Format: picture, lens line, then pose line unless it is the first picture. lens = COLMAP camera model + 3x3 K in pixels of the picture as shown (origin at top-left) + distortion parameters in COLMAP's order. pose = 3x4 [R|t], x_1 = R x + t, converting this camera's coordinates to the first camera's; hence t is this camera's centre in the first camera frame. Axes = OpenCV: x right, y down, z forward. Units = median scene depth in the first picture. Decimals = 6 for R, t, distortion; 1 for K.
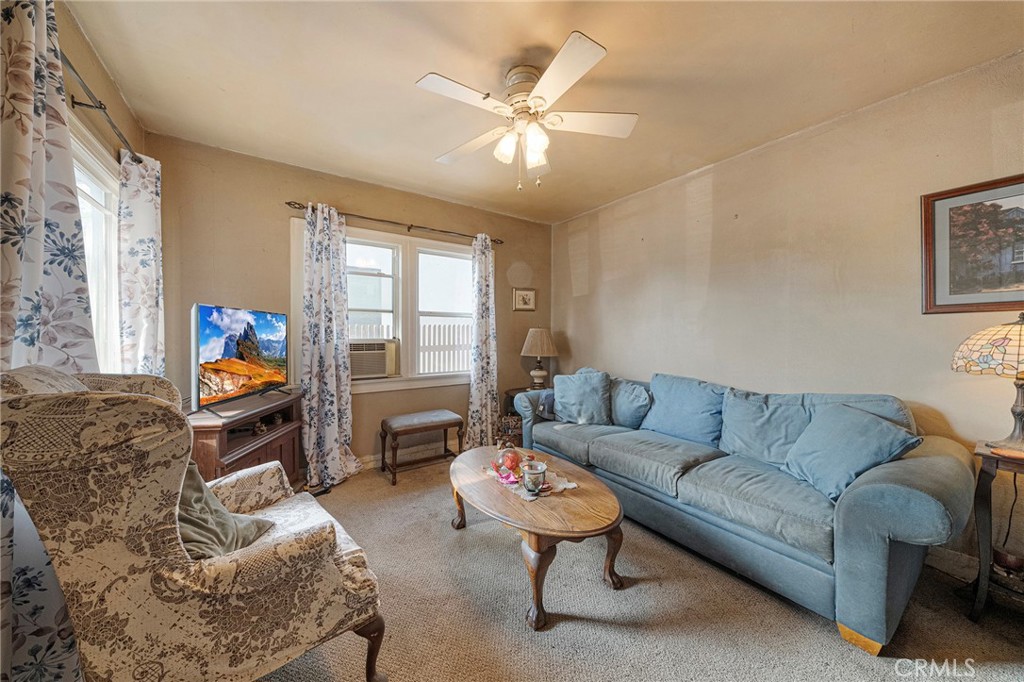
lens RADIAL K [[350.6, 0, 514.8], [0, 350.6, 339.4], [0, 0, 1]] dist [-0.001047, -0.000156]
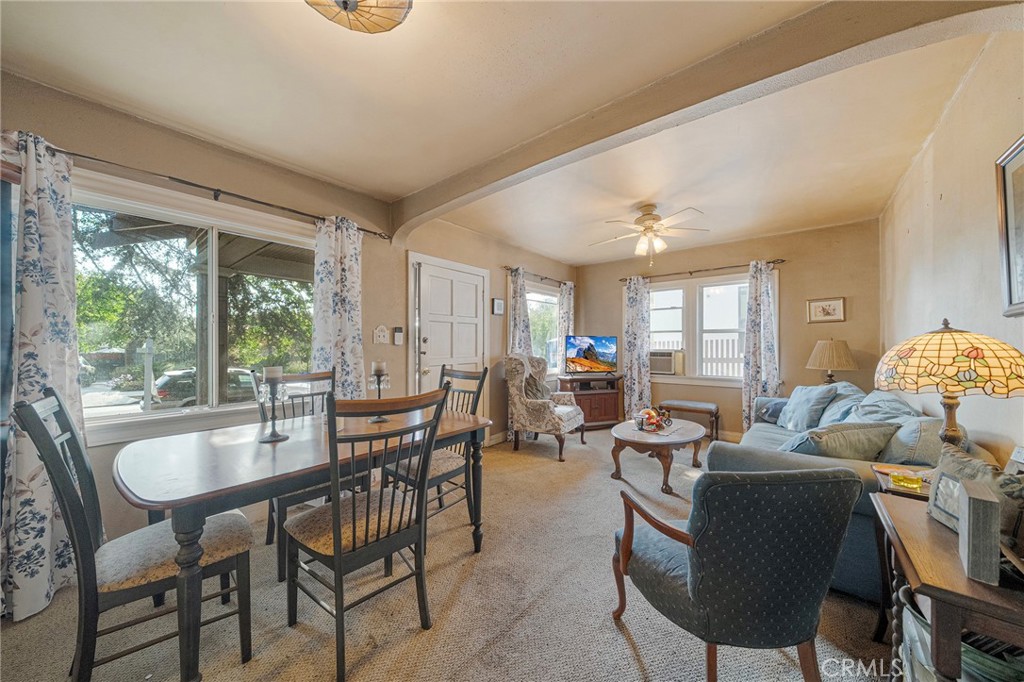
lens RADIAL K [[360.2, 0, 509.3], [0, 360.2, 344.4], [0, 0, 1]] dist [0.000041, -0.000011]
pose [[0.275355, -0.006325, -0.961322, 1.105729], [-0.016944, 0.999791, -0.011431, 0.006932], [0.961193, 0.019436, 0.275190, -0.149336]]
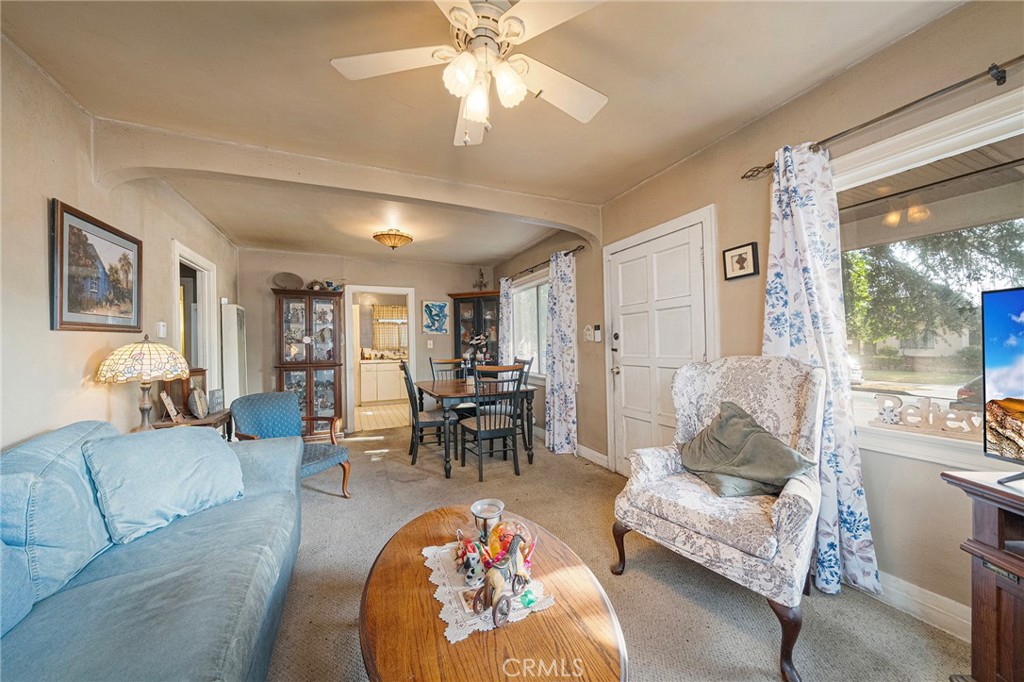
lens RADIAL K [[357.8, 0, 510.6], [0, 357.8, 332.1], [0, 0, 1]] dist [-0.000474, -0.000102]
pose [[-0.983212, 0.020211, 0.181344, -0.104668], [0.018467, 0.999766, -0.011303, -0.023818], [-0.181530, -0.007765, -0.983355, 1.146741]]
